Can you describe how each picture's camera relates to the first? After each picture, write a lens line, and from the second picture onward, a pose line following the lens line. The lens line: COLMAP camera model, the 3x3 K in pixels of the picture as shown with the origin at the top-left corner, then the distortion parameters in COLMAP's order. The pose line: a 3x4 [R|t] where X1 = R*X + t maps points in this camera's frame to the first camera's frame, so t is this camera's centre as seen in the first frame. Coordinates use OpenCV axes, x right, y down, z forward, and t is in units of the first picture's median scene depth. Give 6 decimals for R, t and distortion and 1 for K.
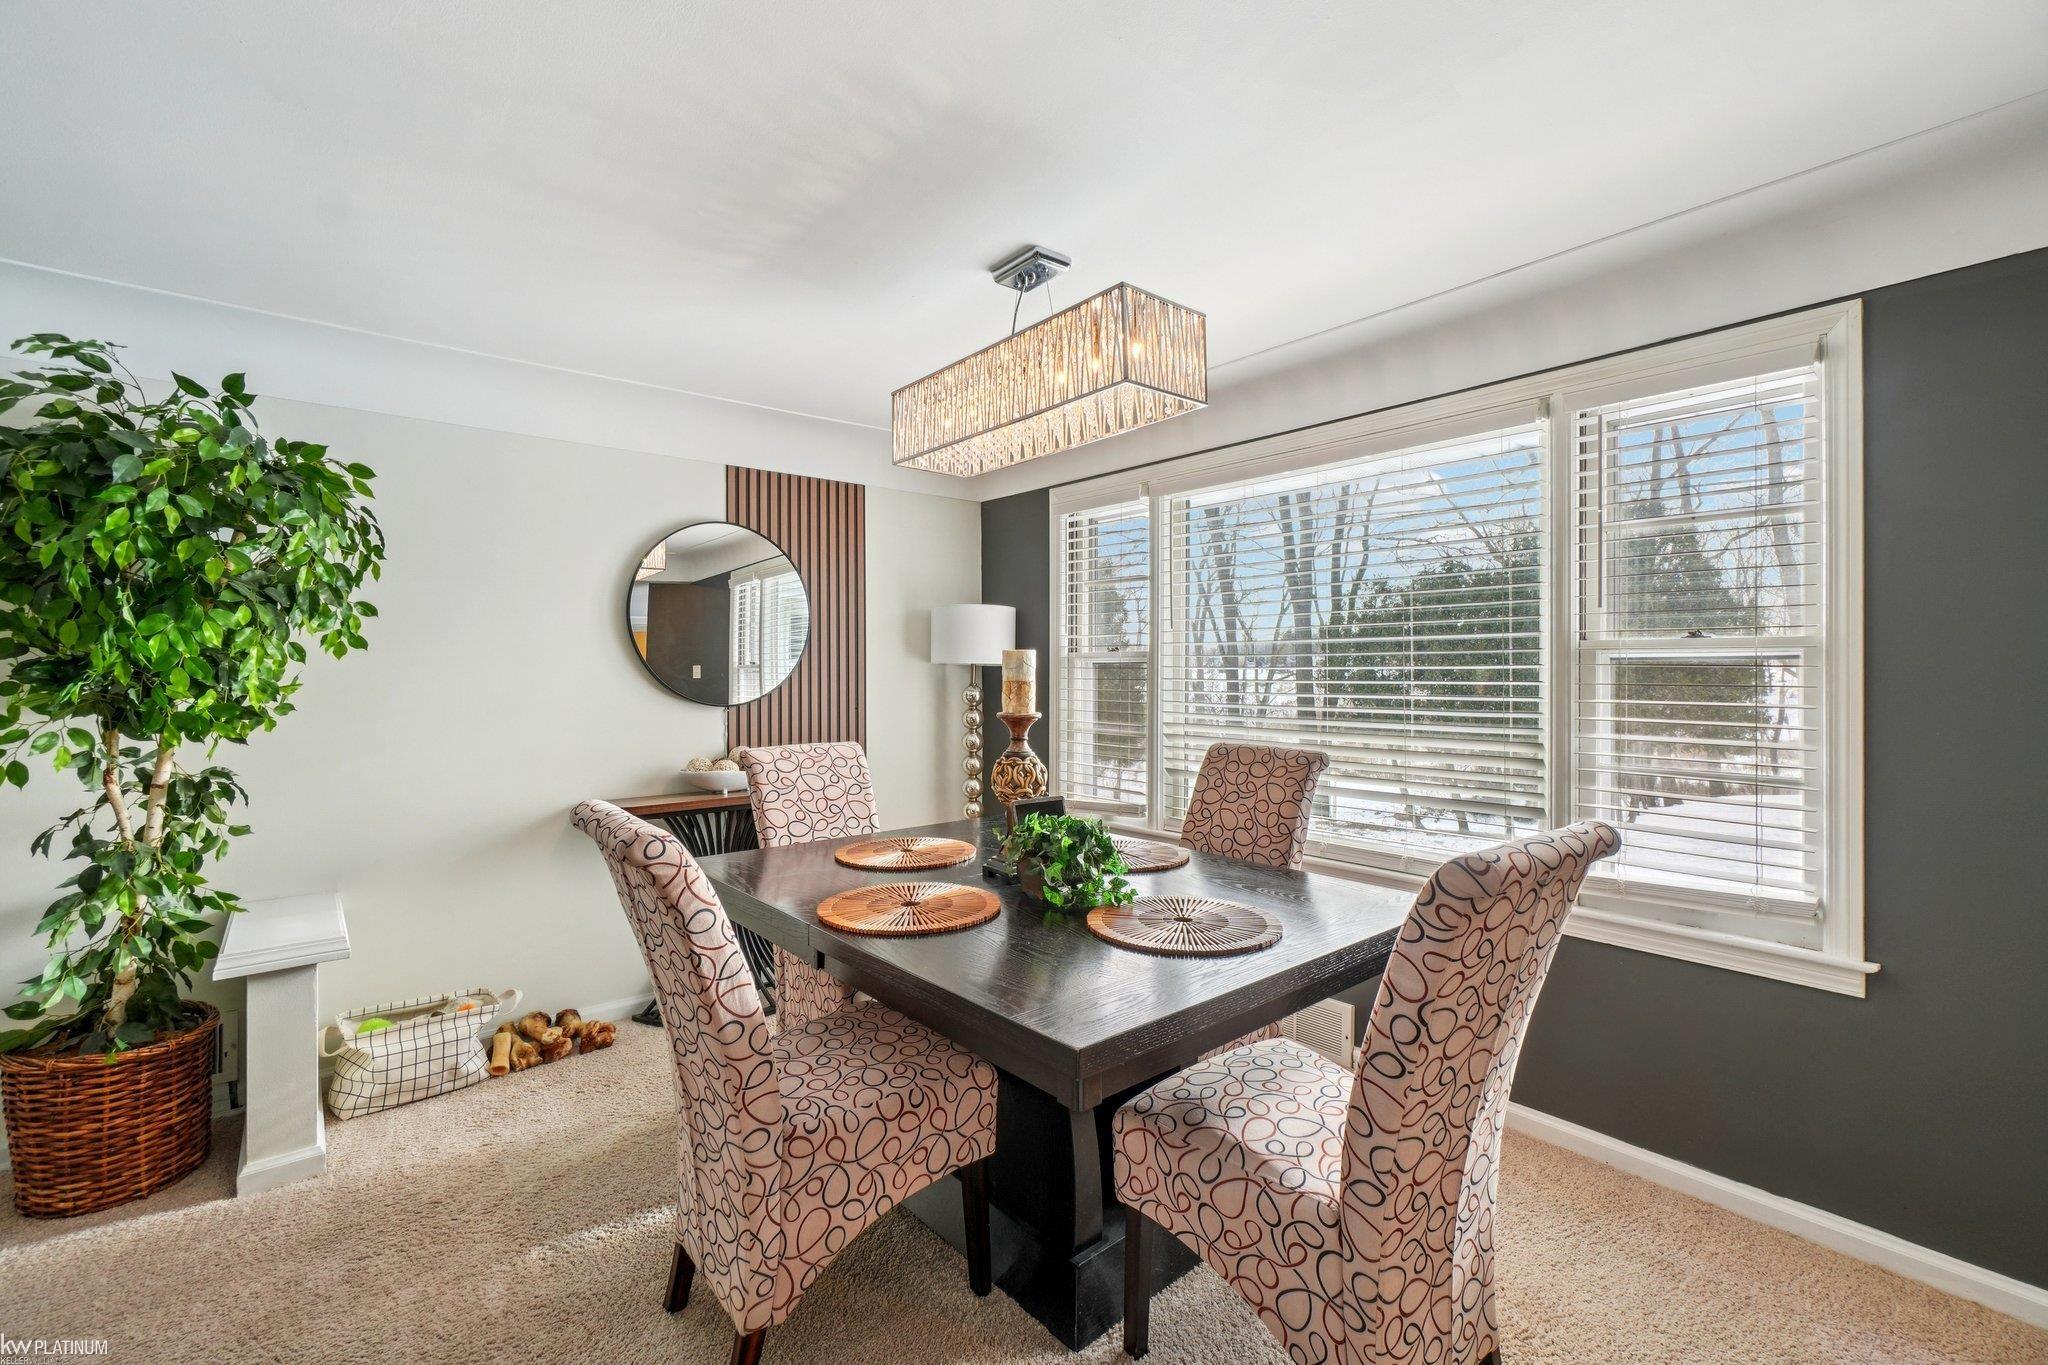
lens RADIAL K [[916.5, 0, 1023.6], [0, 916.5, 677.0], [0, 0, 1]] dist [0.000780, 0.000068]
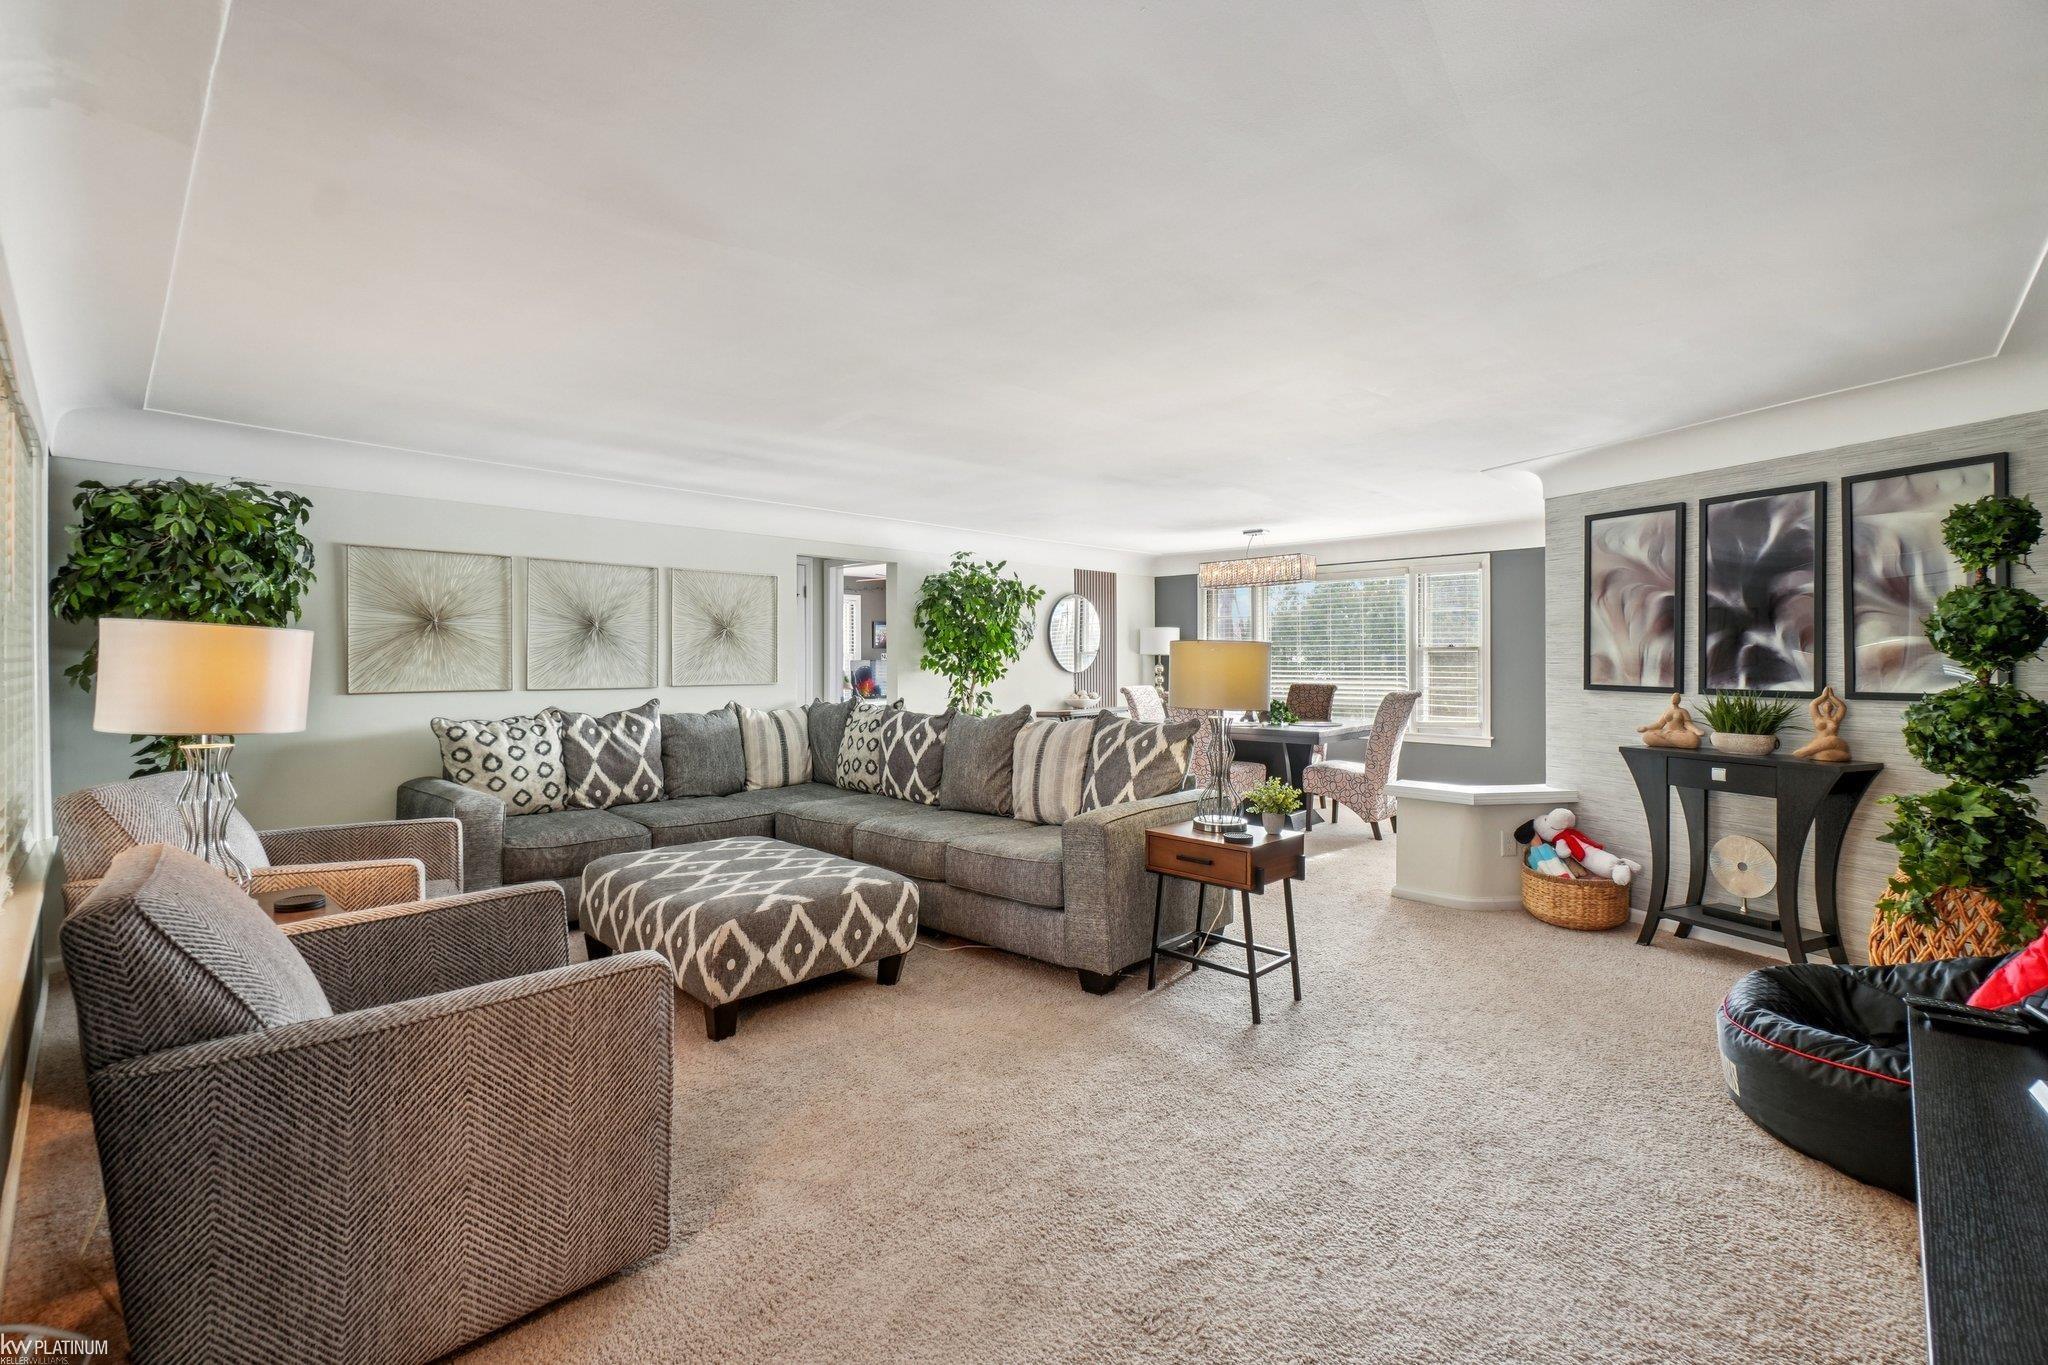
lens RADIAL K [[916.5, 0, 1024.2], [0, 916.5, 674.6], [0, 0, 1]] dist [0.000780, 0.000068]
pose [[0.988001, -0.002723, 0.154426, -0.767050], [0.001758, 0.999978, 0.006384, 0.020897], [-0.154439, -0.006036, 0.987984, -1.200800]]
